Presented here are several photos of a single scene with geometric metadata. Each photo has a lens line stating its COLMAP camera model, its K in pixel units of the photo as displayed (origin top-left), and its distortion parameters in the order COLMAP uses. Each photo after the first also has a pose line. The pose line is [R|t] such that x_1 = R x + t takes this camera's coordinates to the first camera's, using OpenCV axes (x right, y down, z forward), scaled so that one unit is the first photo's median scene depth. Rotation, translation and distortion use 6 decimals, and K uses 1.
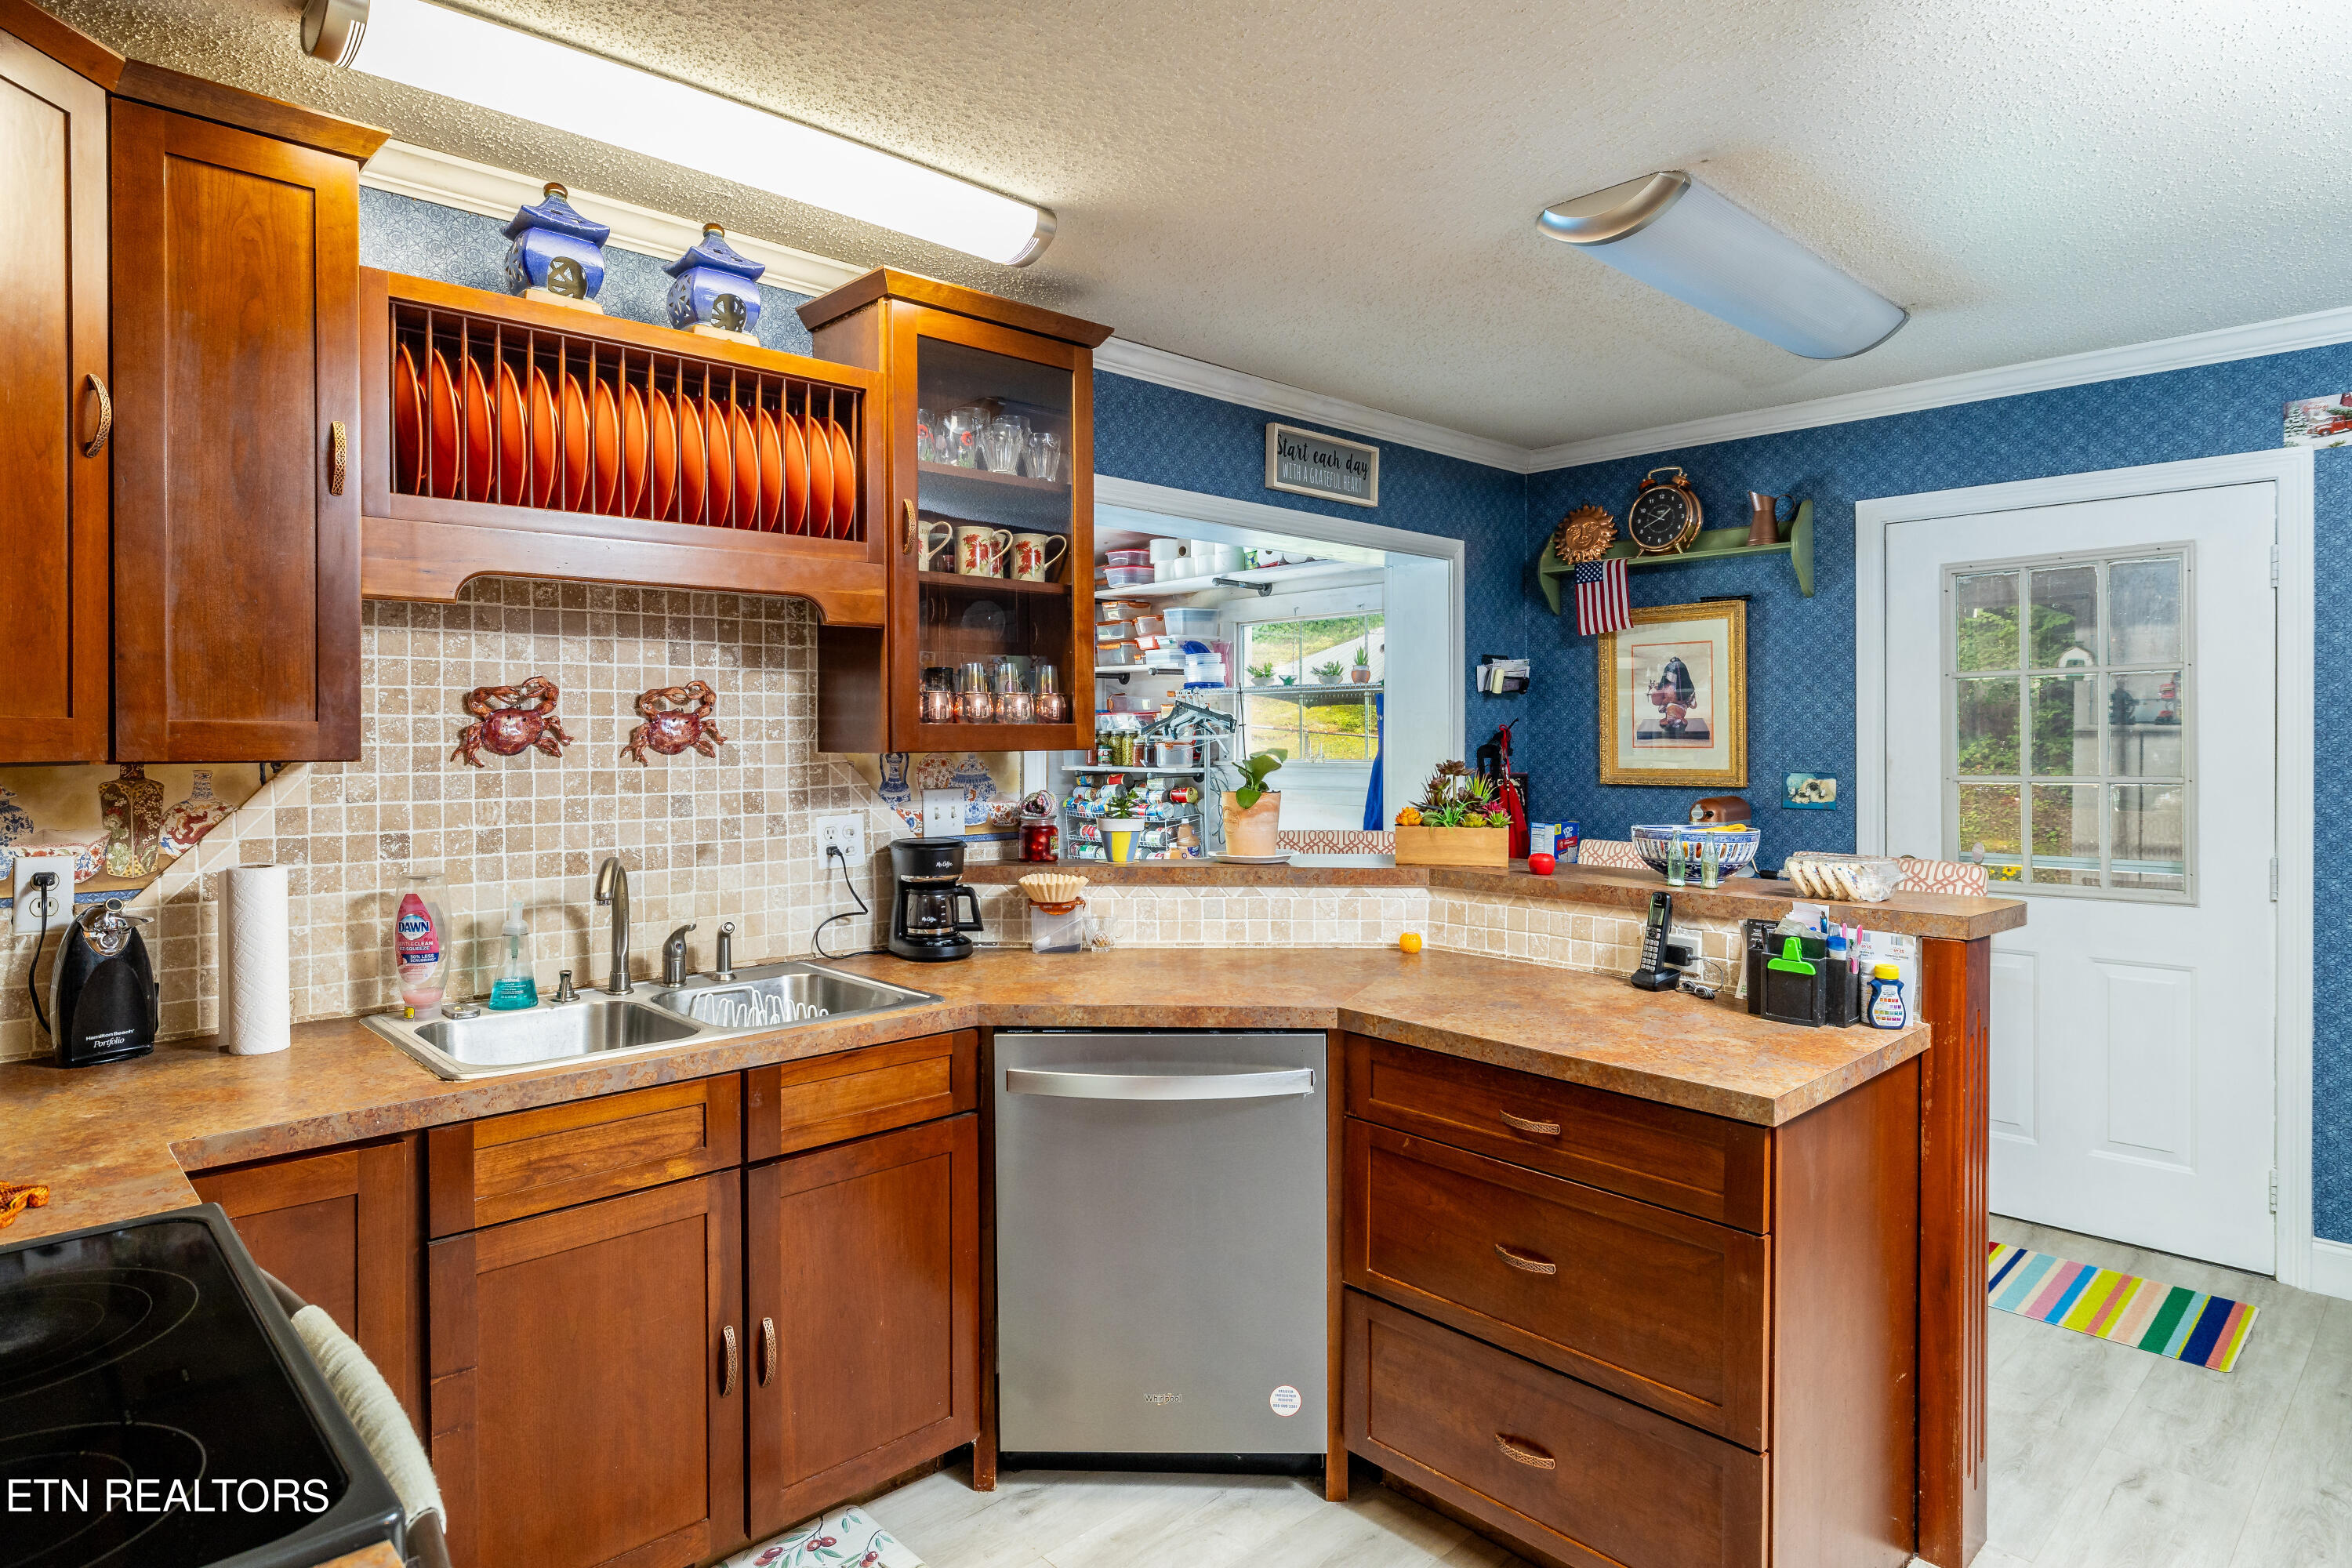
lens RADIAL K [[1321.8, 0, 1130.7], [0, 1321.8, 746.5], [0, 0, 1]] dist [-0.003992, 0.000743]
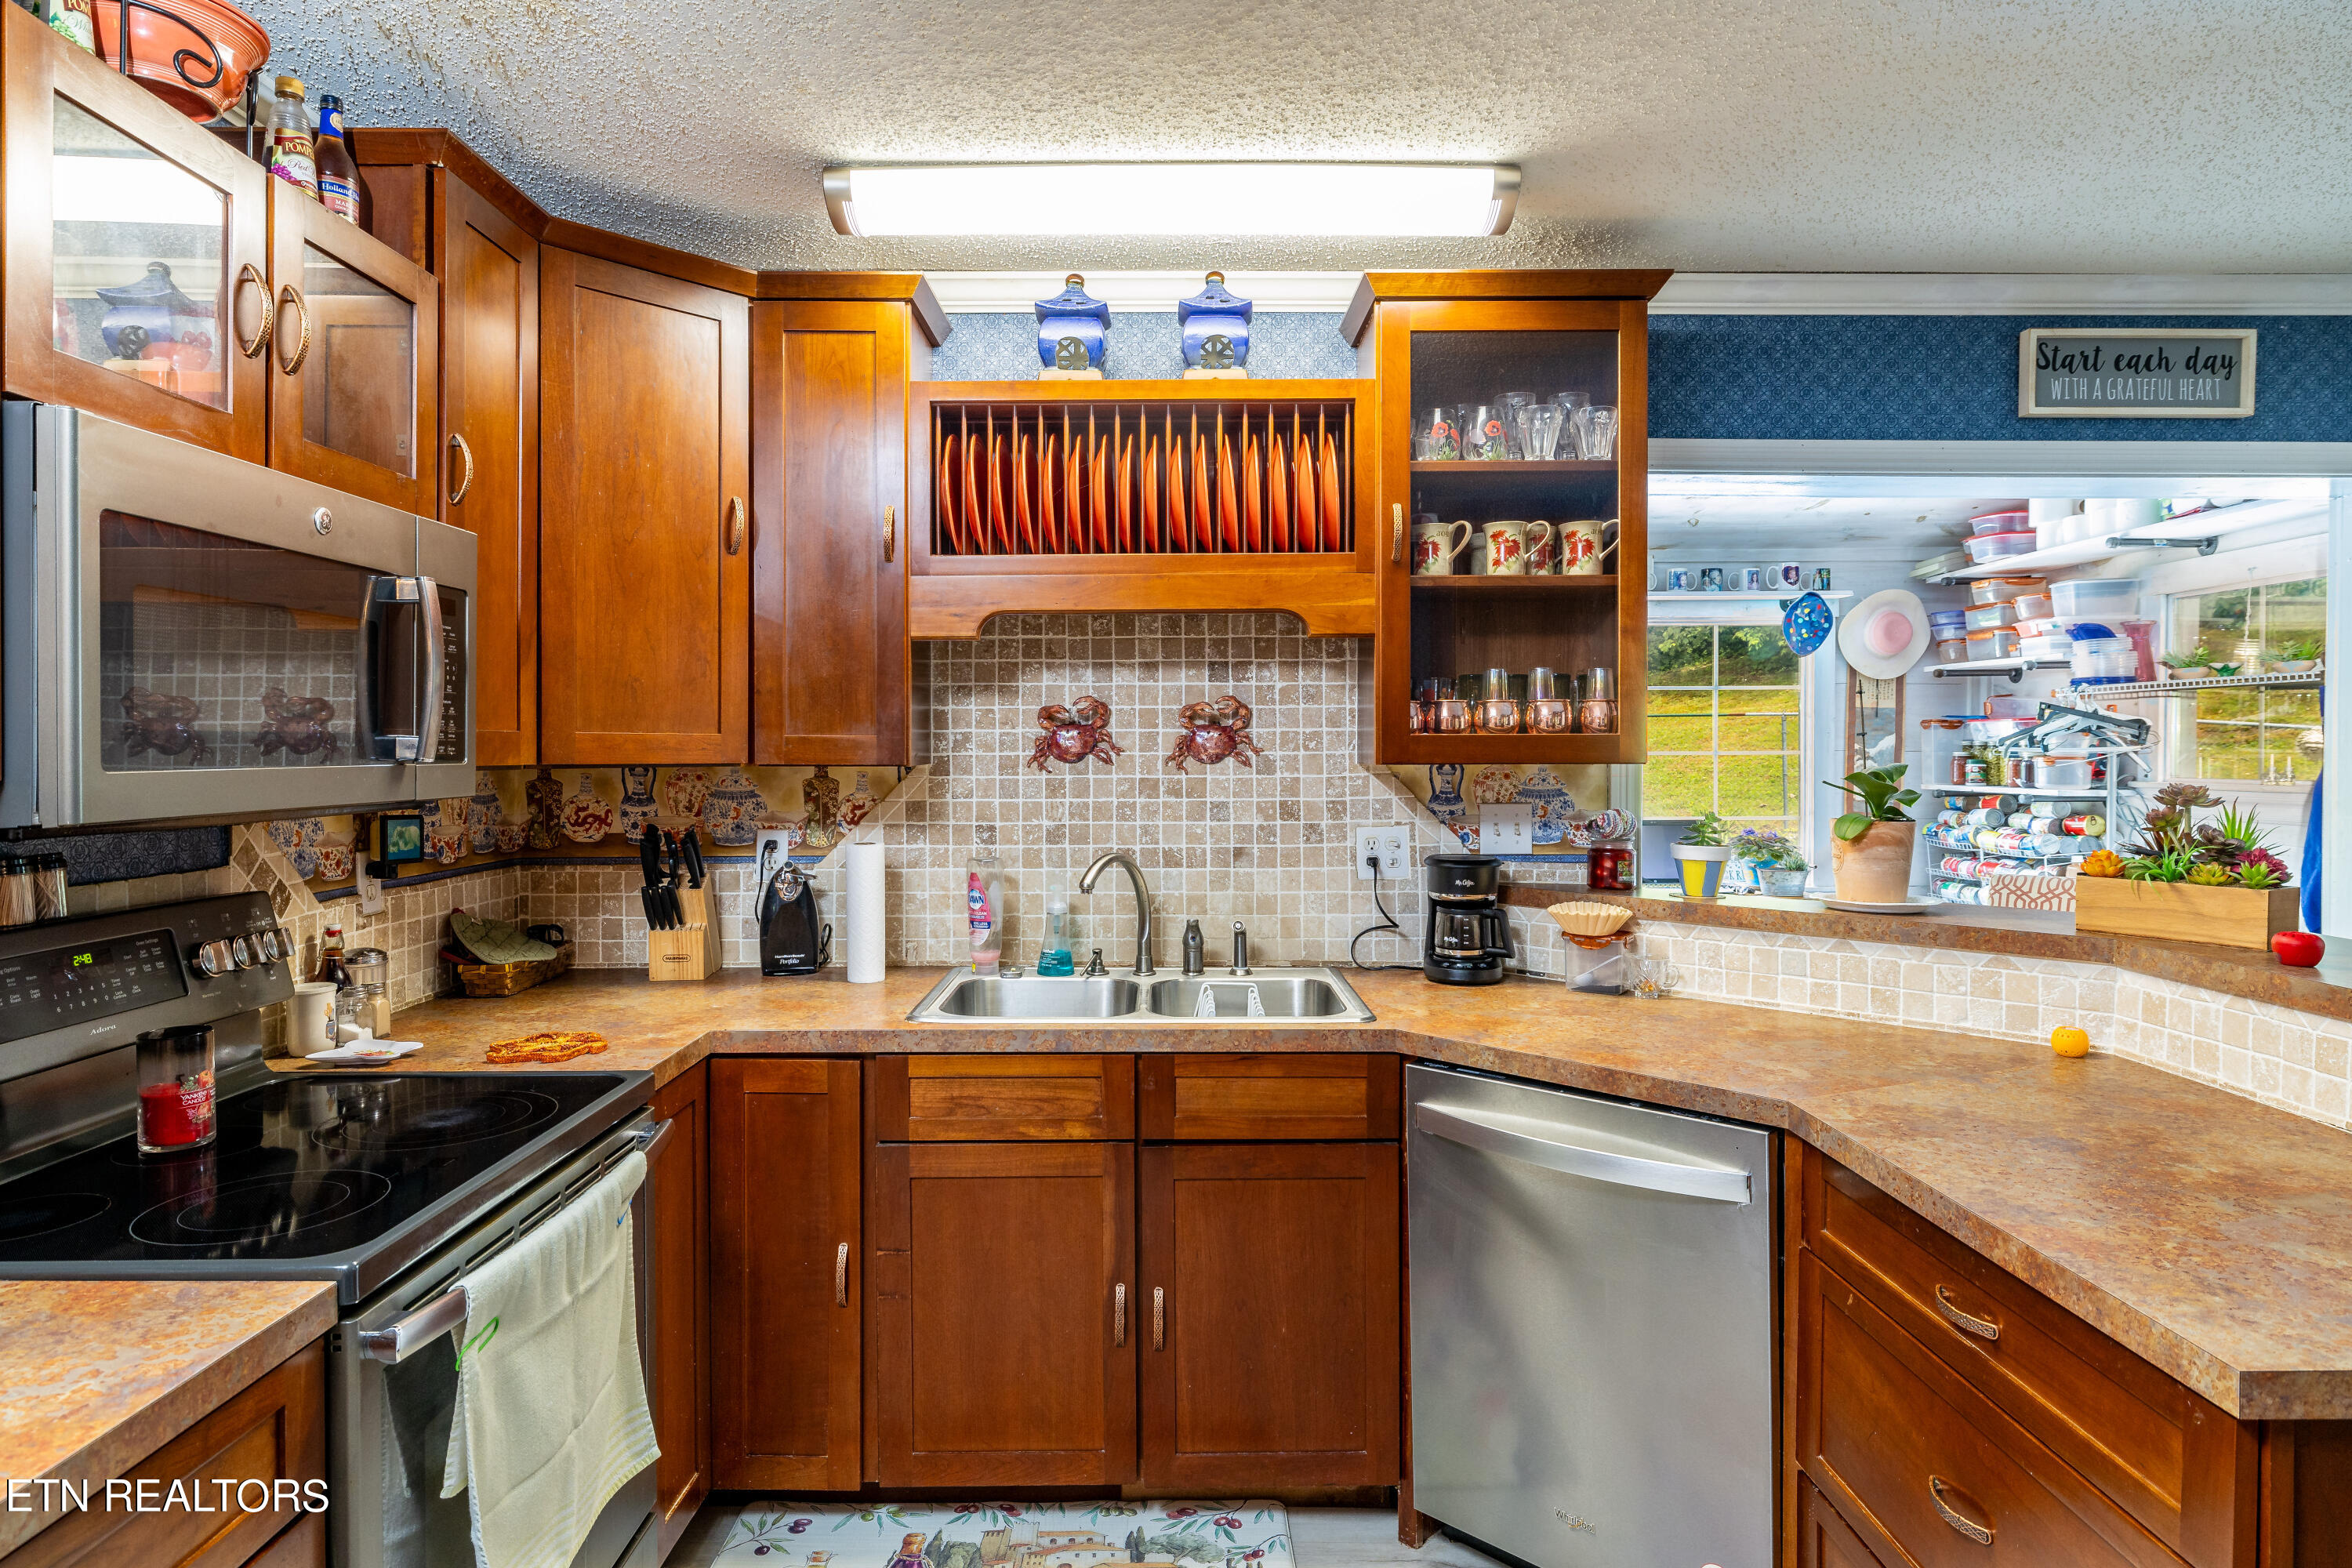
lens RADIAL K [[1321.8, 0, 1177.5], [0, 1321.8, 761.0], [0, 0, 1]] dist [-0.003992, 0.000743]
pose [[0.733982, 0.008187, -0.679120, 0.378519], [-0.006739, 0.999966, 0.004771, -0.001285], [0.679135, 0.001074, 0.734012, 0.179624]]
